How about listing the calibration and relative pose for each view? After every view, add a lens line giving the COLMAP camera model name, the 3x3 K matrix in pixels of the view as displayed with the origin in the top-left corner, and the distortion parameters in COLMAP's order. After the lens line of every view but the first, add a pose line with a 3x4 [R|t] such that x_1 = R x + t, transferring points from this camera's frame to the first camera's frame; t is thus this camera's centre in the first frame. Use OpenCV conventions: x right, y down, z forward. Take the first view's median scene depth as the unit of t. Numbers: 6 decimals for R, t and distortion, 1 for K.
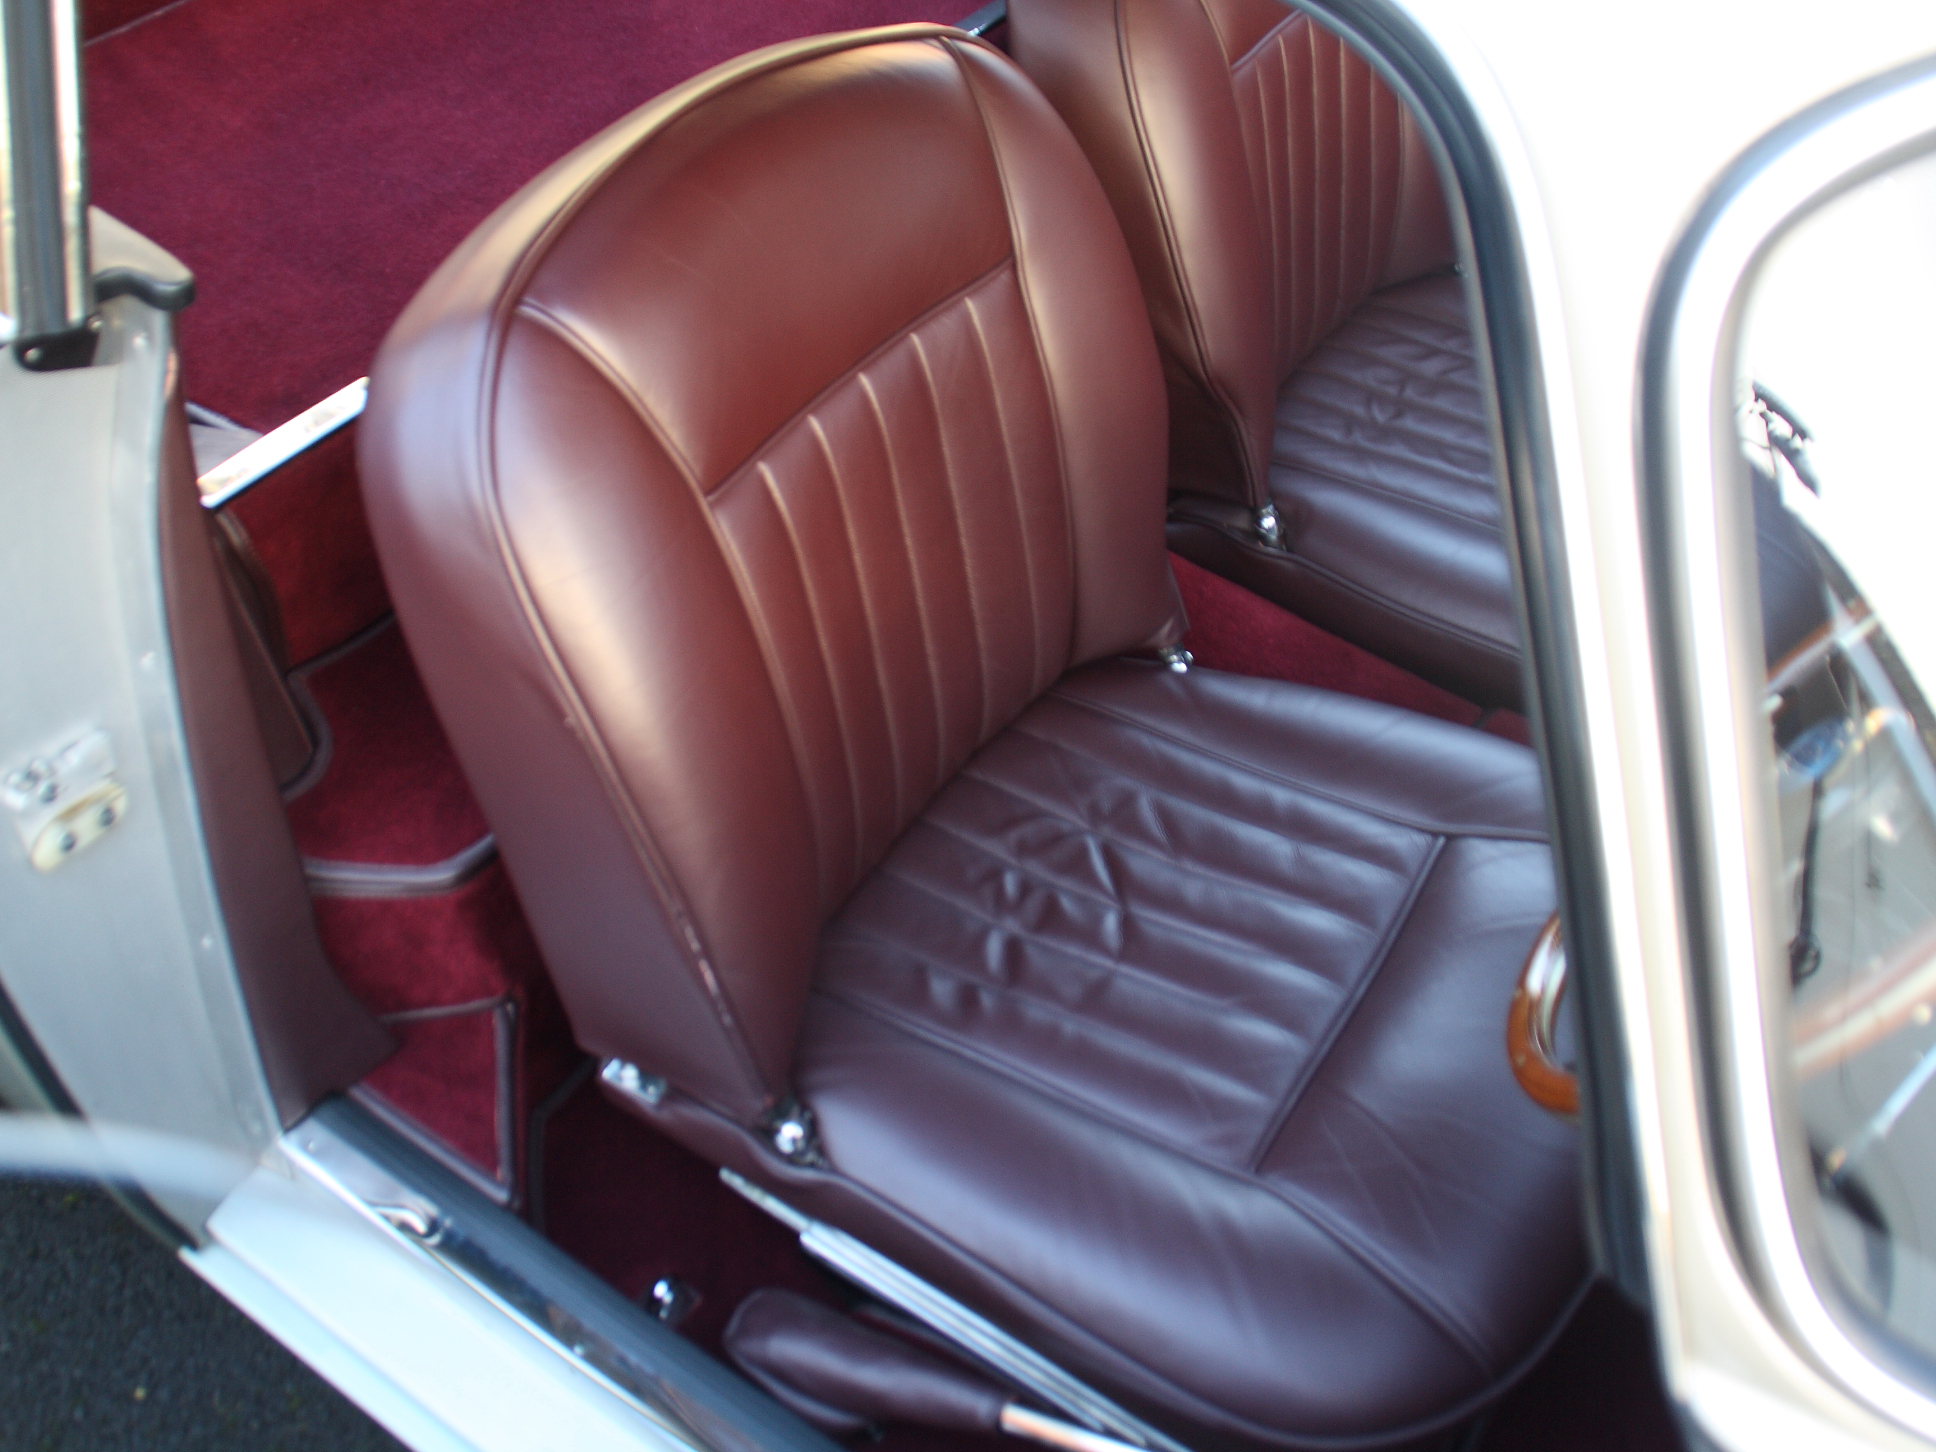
lens RADIAL K [[1786.1, 0, 965.4], [0, 1786.1, 677.0], [0, 0, 1]] dist [-0.168808, 0.133036]
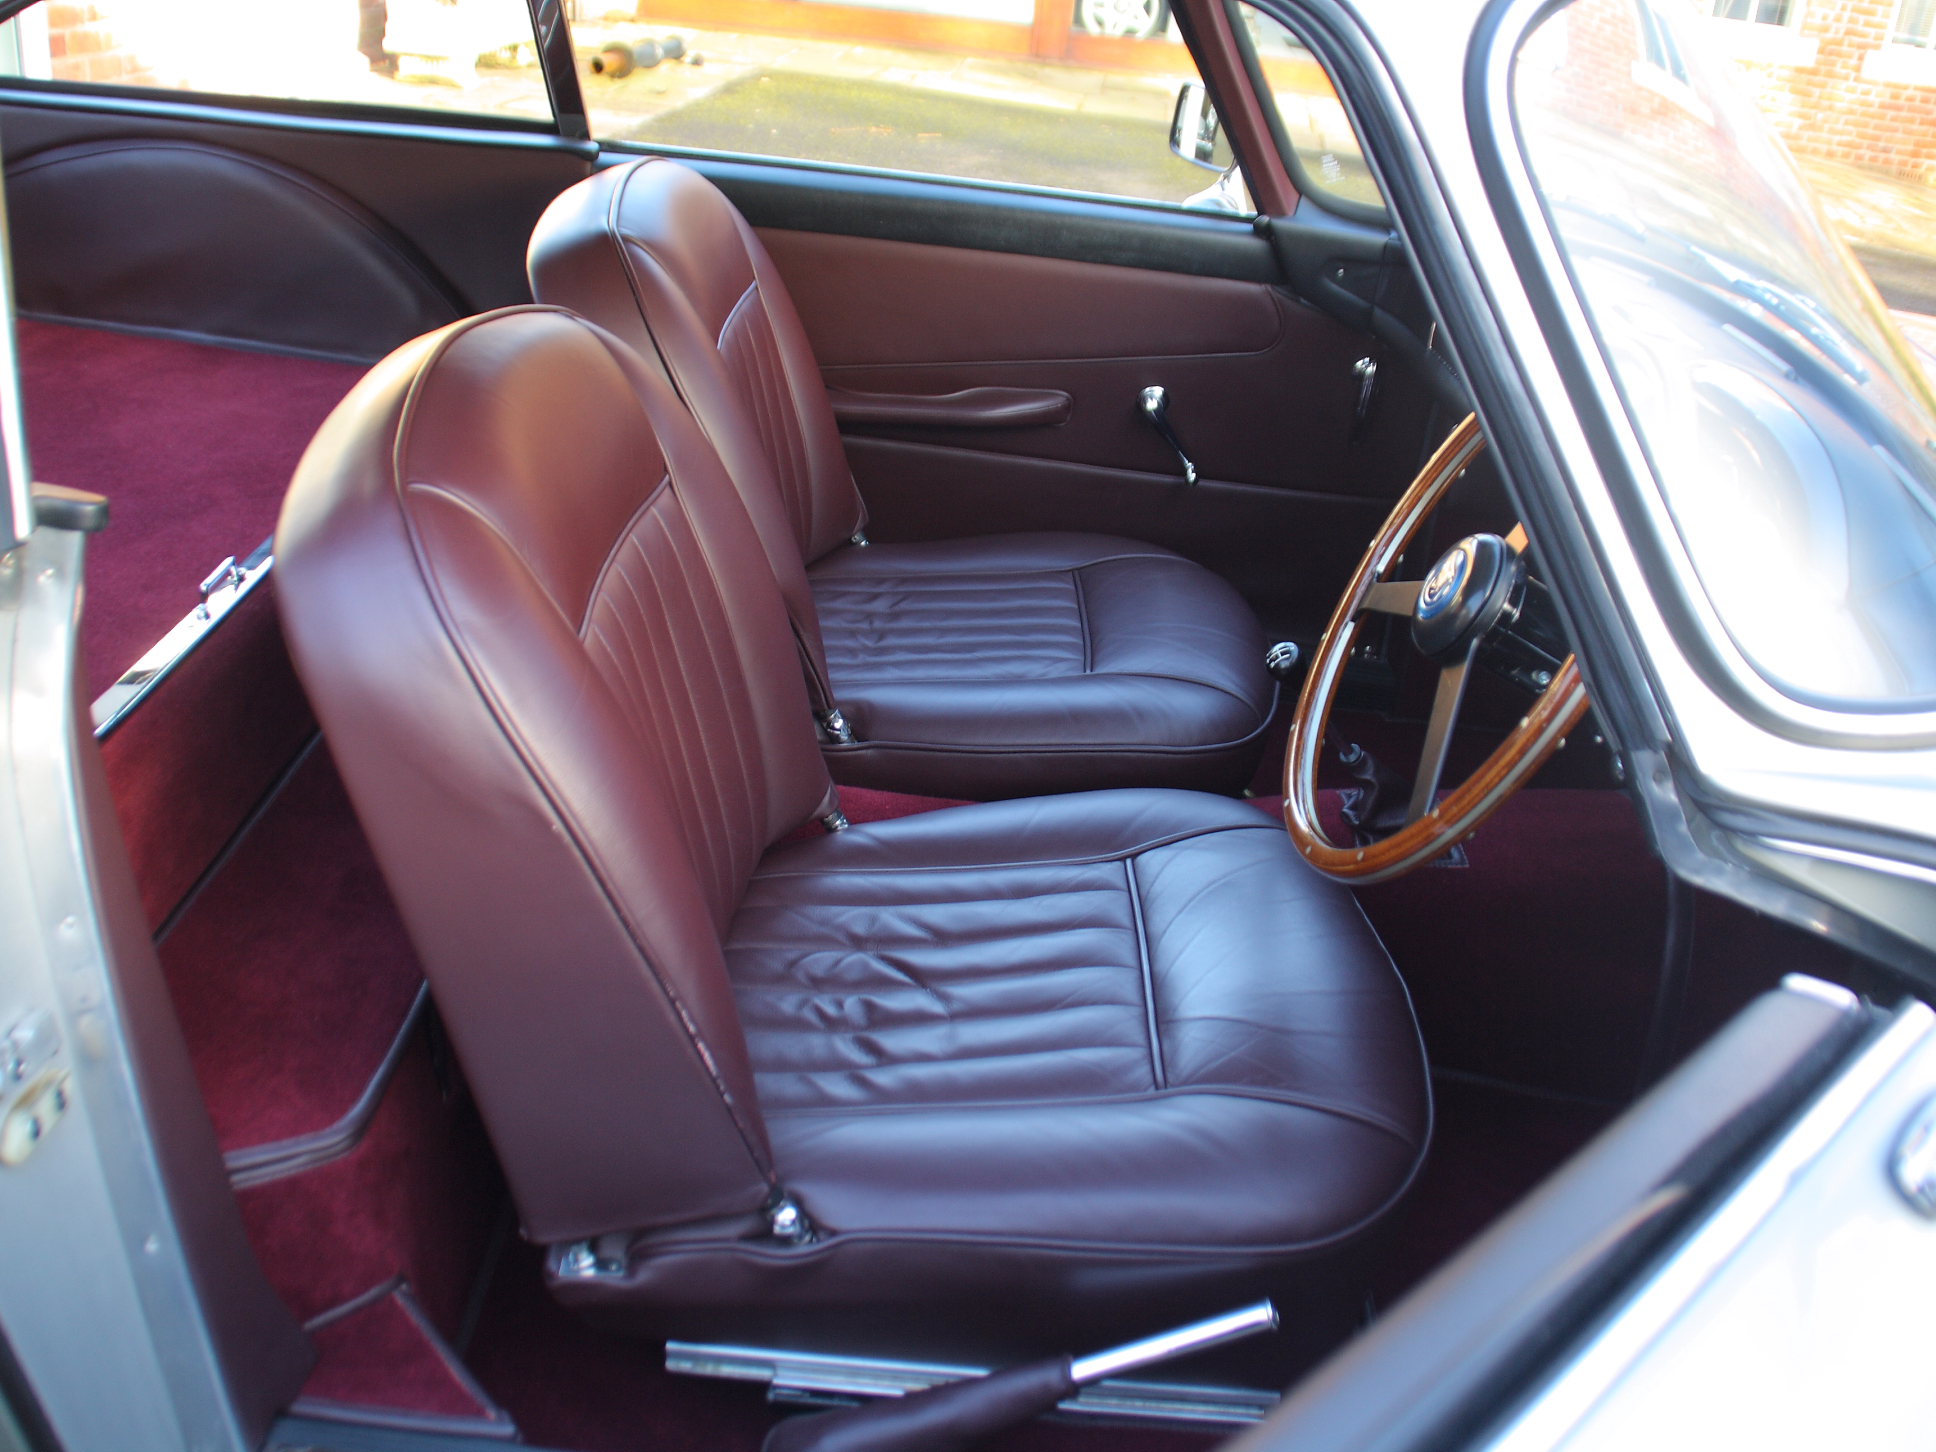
lens RADIAL K [[1786.1, 0, 965.4], [0, 1786.1, 677.0], [0, 0, 1]] dist [-0.168808, 0.133036]
pose [[0.850705, -0.223958, 0.475546, -0.408366], [0.354465, 0.912460, -0.204380, 0.203072], [-0.388145, 0.342431, 0.855619, -0.045471]]
